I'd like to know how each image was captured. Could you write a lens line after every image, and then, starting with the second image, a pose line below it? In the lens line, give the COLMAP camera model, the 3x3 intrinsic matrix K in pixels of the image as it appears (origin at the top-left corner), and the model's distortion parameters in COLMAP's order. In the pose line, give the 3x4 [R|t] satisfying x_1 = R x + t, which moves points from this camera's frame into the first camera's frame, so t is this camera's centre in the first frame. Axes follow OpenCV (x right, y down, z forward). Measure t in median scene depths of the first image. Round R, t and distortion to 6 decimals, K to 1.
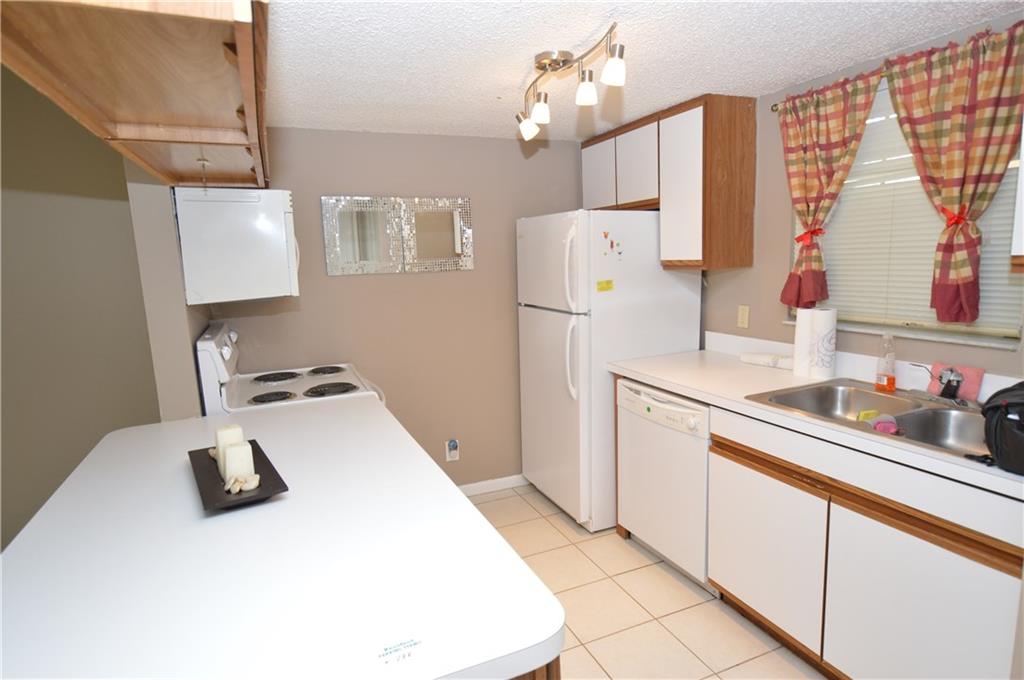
lens RADIAL K [[568.7, 0, 514.9], [0, 568.7, 343.3], [0, 0, 1]] dist [0.001023, -0.006934]
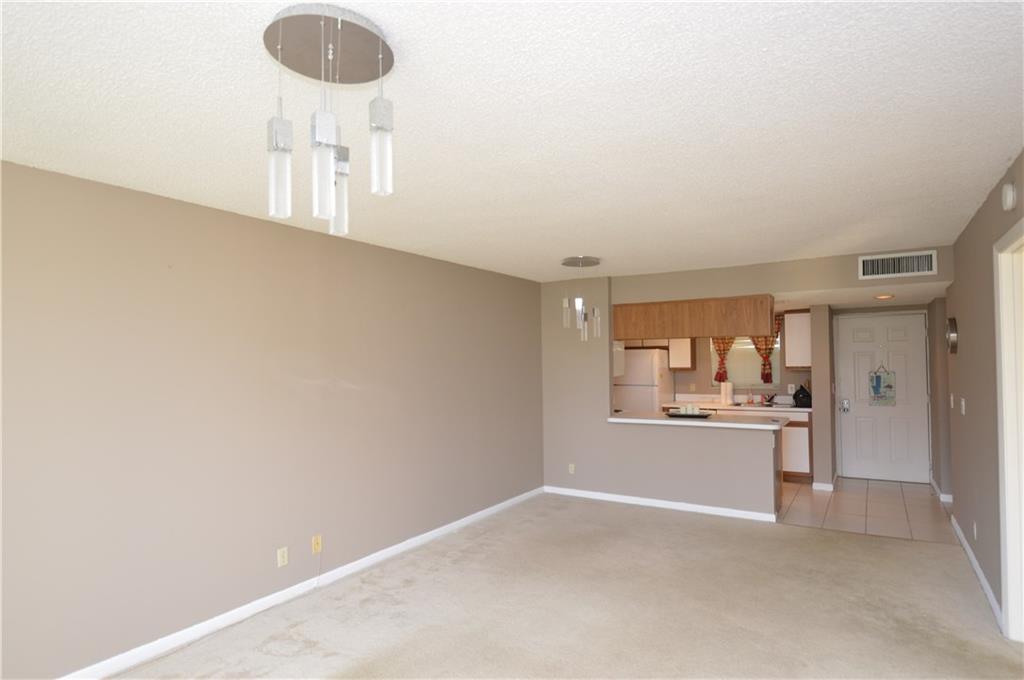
lens RADIAL K [[568.7, 0, 510.8], [0, 568.7, 342.0], [0, 0, 1]] dist [0.001023, -0.006934]
pose [[0.829542, 0.047232, 0.556444, -2.474602], [0.067005, 0.980800, -0.183143, 0.241918], [-0.554410, 0.189209, 0.810450, -1.086555]]
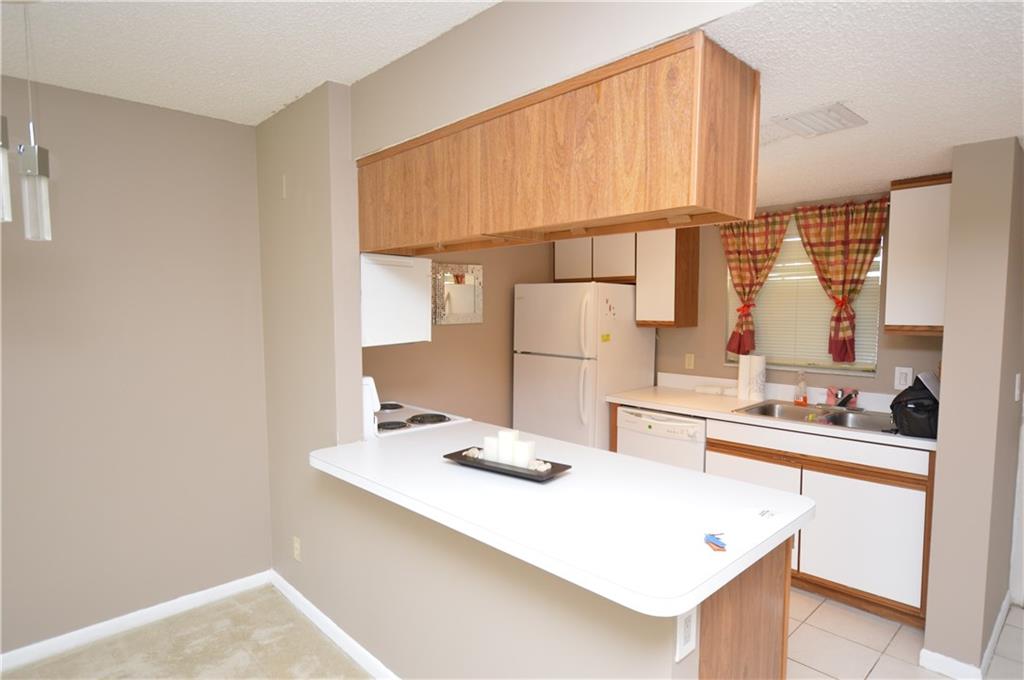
lens RADIAL K [[568.7, 0, 511.3], [0, 568.7, 342.3], [0, 0, 1]] dist [0.001023, -0.006934]
pose [[0.941040, 0.015496, 0.337939, -0.625850], [0.017344, 0.995426, -0.093943, 0.039280], [-0.337849, 0.094266, 0.936468, -0.233179]]
